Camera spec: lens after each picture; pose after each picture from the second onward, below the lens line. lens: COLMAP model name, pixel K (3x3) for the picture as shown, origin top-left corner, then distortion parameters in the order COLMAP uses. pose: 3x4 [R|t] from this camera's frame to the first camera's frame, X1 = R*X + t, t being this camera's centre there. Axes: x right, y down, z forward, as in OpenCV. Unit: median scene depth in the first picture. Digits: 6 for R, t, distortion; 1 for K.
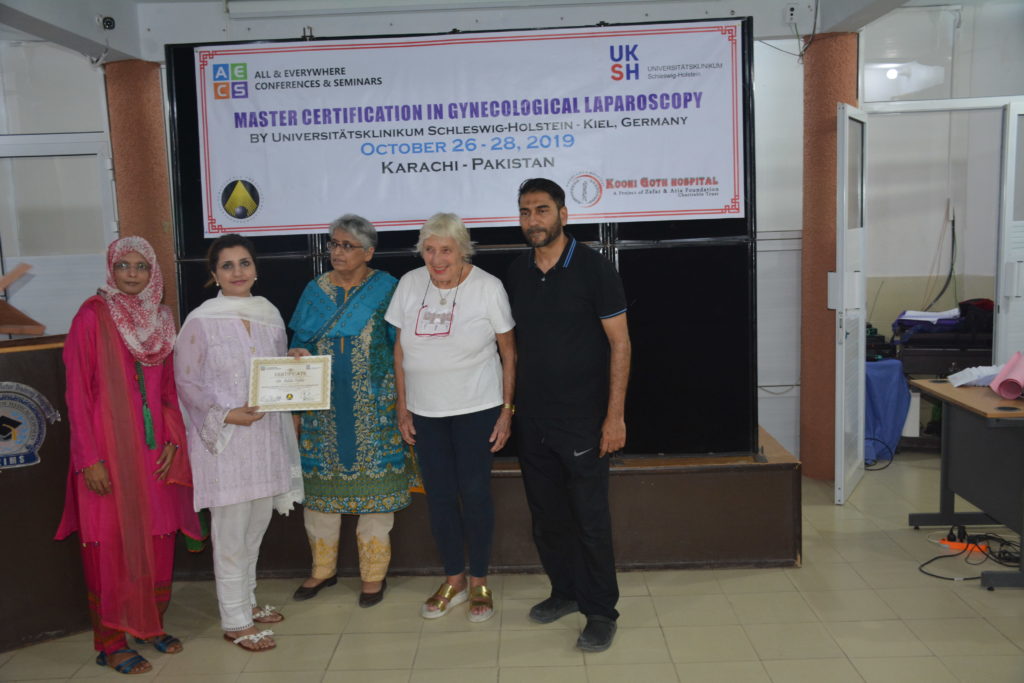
lens RADIAL K [[974.3, 0, 505.9], [0, 974.3, 341.5], [0, 0, 1]] dist [0.003849, 0.000000]
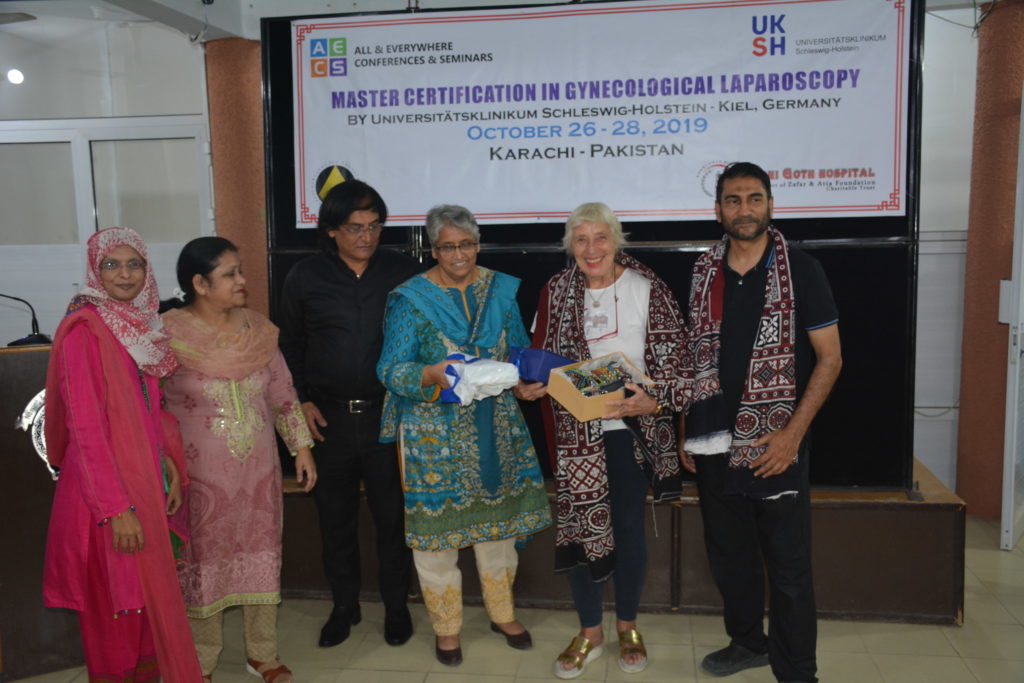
lens RADIAL K [[974.3, 0, 519.8], [0, 974.3, 341.0], [0, 0, 1]] dist [0.003849, 0.000000]
pose [[0.993952, 0.030037, -0.105624, 0.000654], [-0.029537, 0.999544, 0.006294, -0.011820], [0.105765, -0.003137, 0.994386, 0.107311]]
